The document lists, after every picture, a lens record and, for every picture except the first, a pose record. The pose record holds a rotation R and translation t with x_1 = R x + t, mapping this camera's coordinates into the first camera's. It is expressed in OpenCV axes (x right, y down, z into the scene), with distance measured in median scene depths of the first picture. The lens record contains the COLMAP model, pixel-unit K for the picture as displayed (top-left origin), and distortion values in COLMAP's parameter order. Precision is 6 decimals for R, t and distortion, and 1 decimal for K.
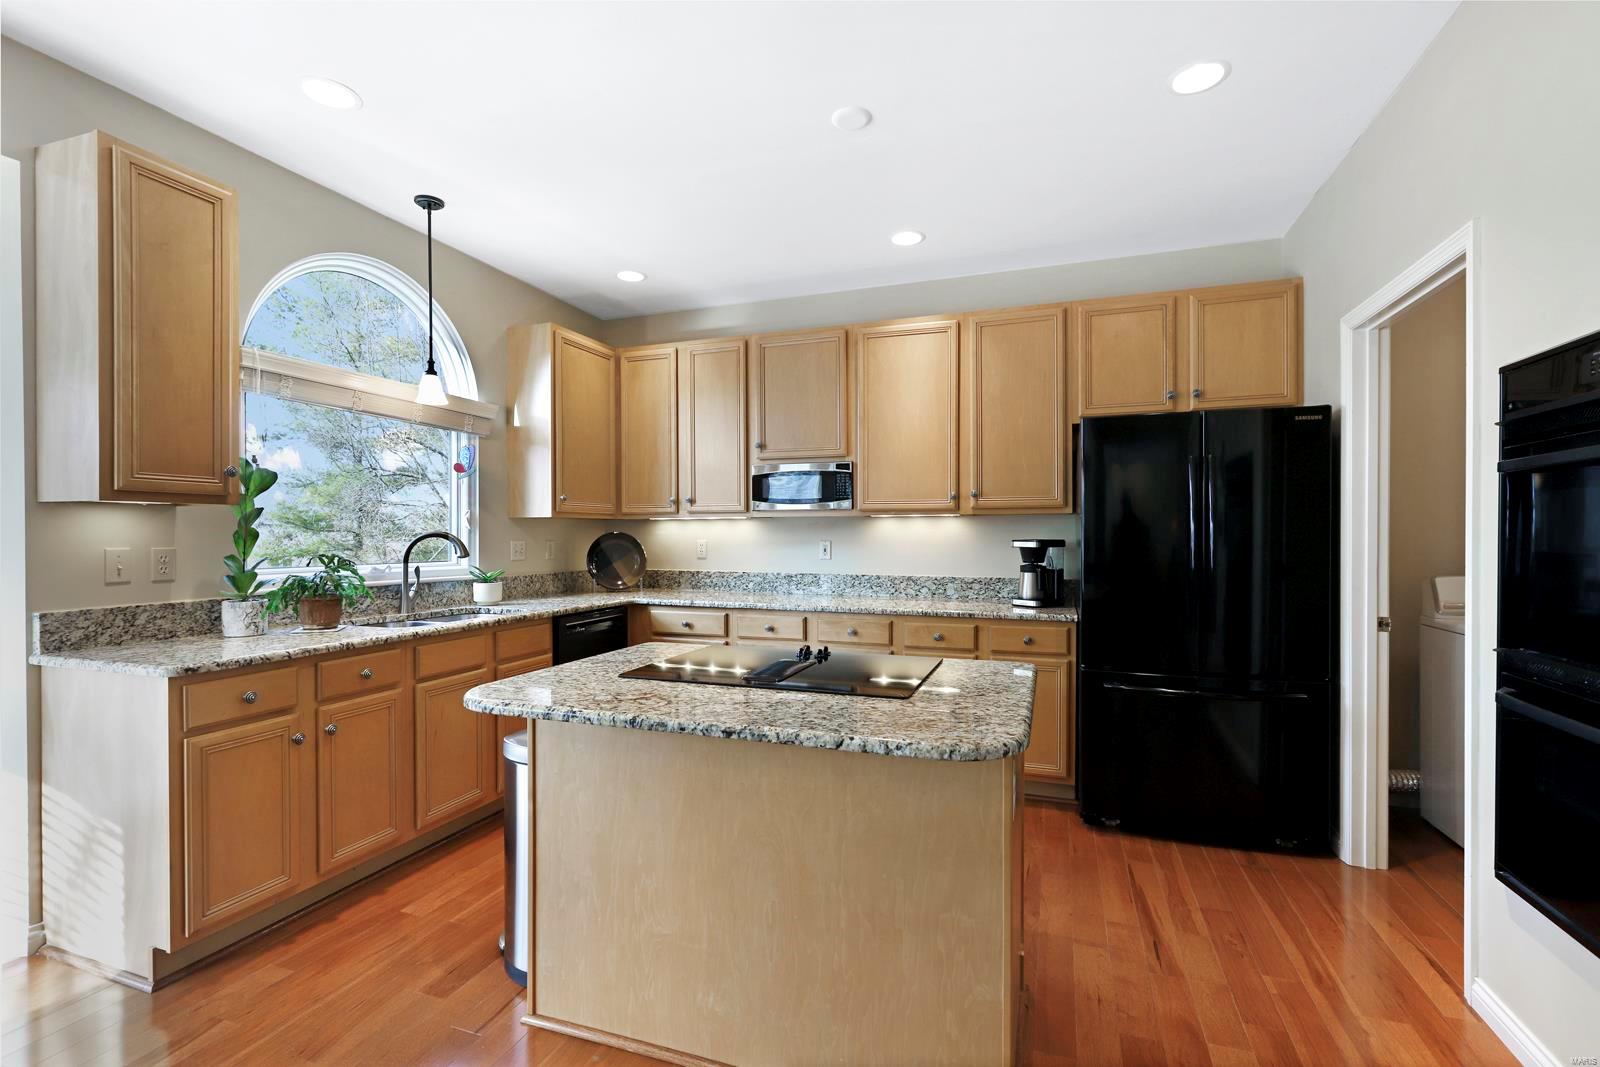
lens RADIAL K [[716.3, 0, 803.8], [0, 716.3, 535.0], [0, 0, 1]] dist [0.002052, -0.000232]
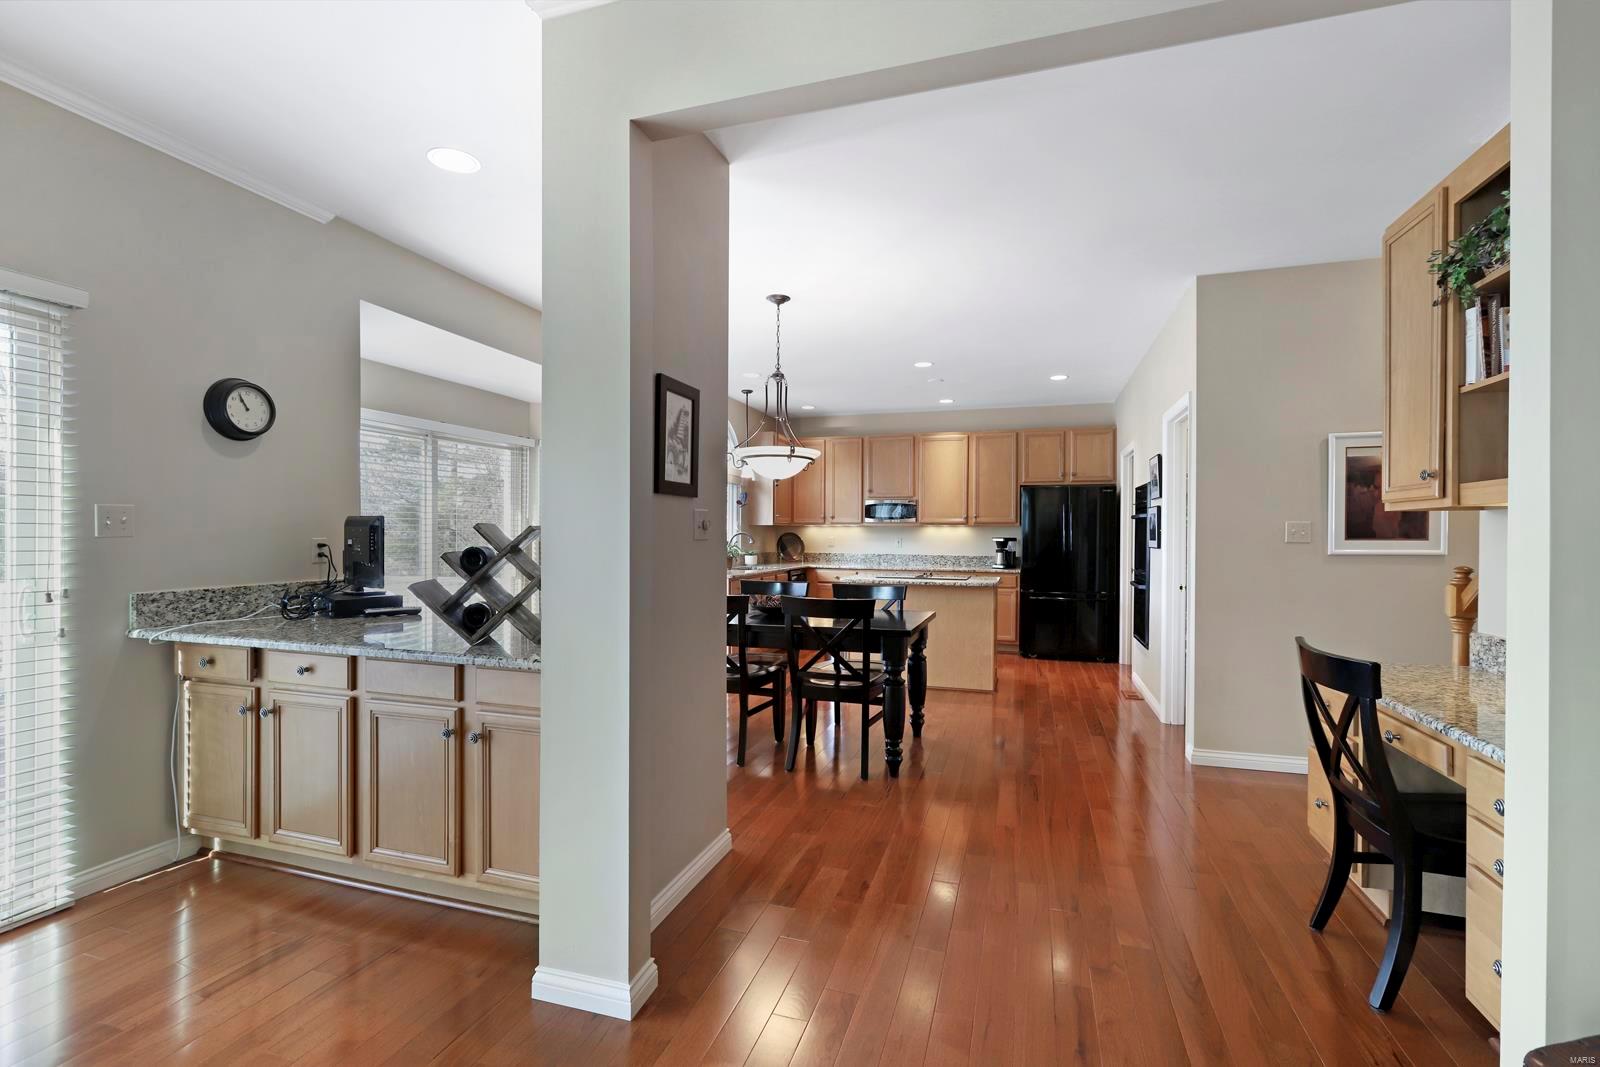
lens RADIAL K [[716.3, 0, 797.2], [0, 716.3, 535.3], [0, 0, 1]] dist [0.002052, -0.000232]
pose [[0.999350, 0.008433, 0.035053, -0.365833], [-0.008453, 0.999964, 0.000419, 0.003442], [-0.035048, -0.000715, 0.999385, -1.117920]]
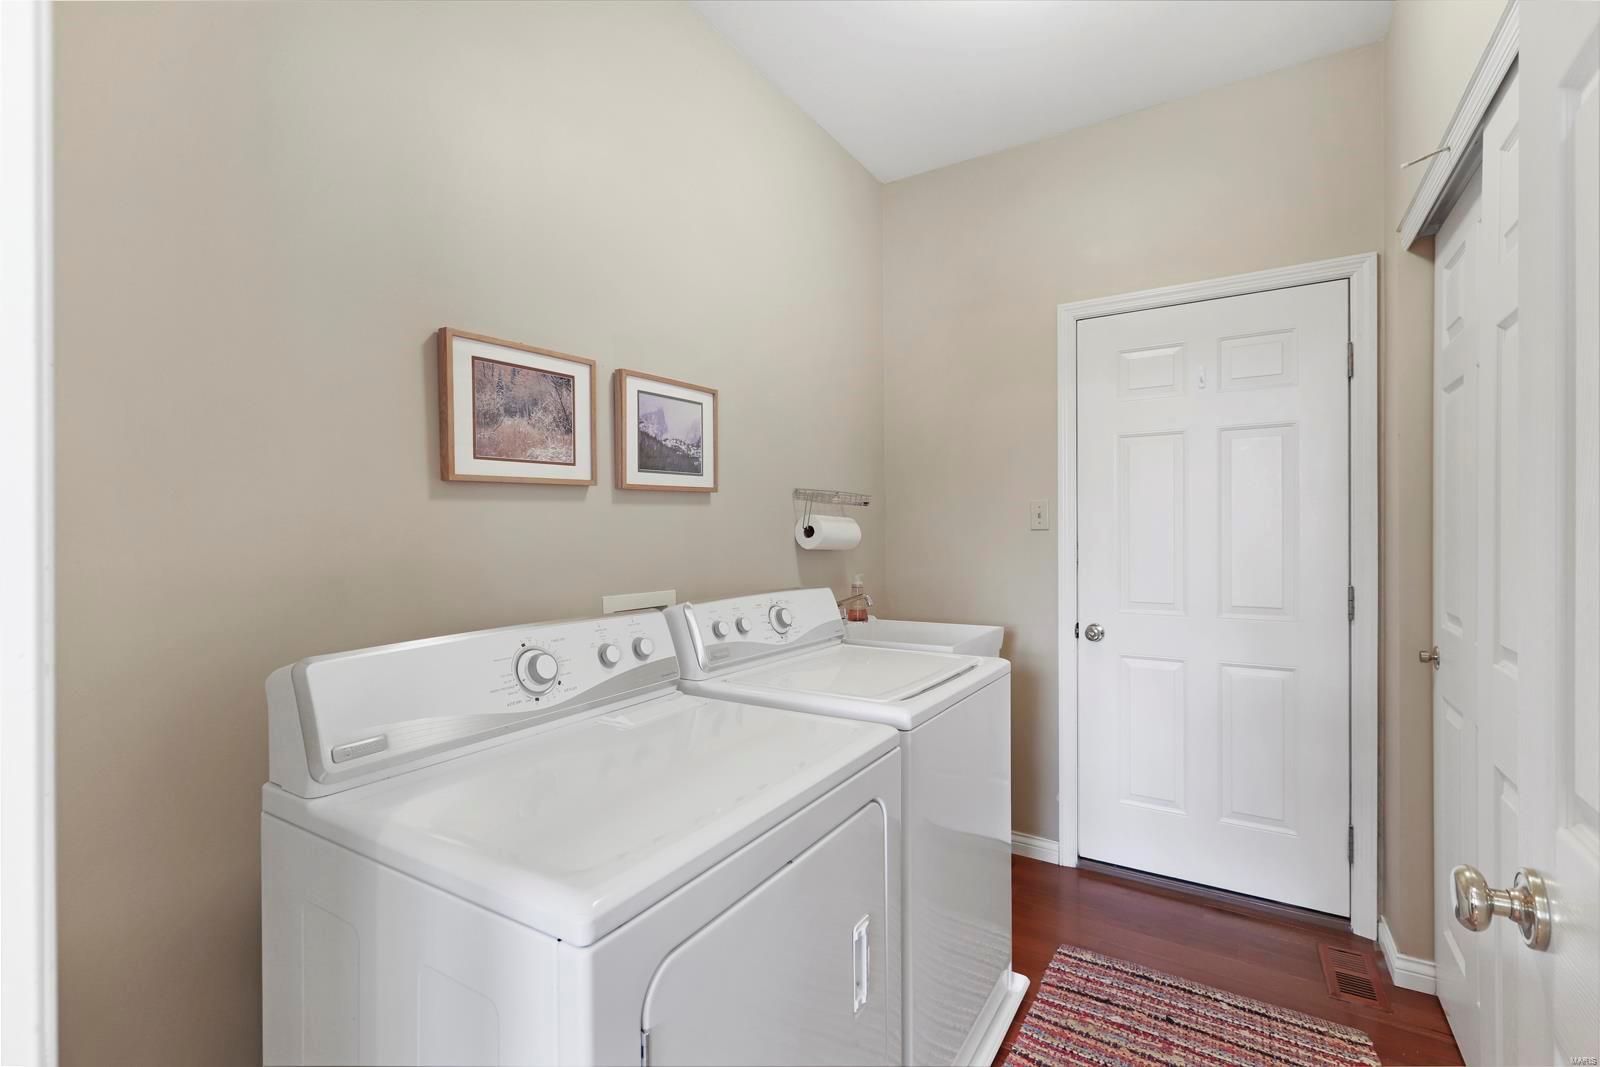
lens RADIAL K [[716.3, 0, 801.1], [0, 716.3, 532.7], [0, 0, 1]] dist [0.002052, -0.000232]
pose [[0.224272, -0.008225, 0.974492, 0.420990], [0.008329, 0.999944, 0.006523, -0.001008], [-0.974491, 0.006653, 0.224328, 0.485428]]
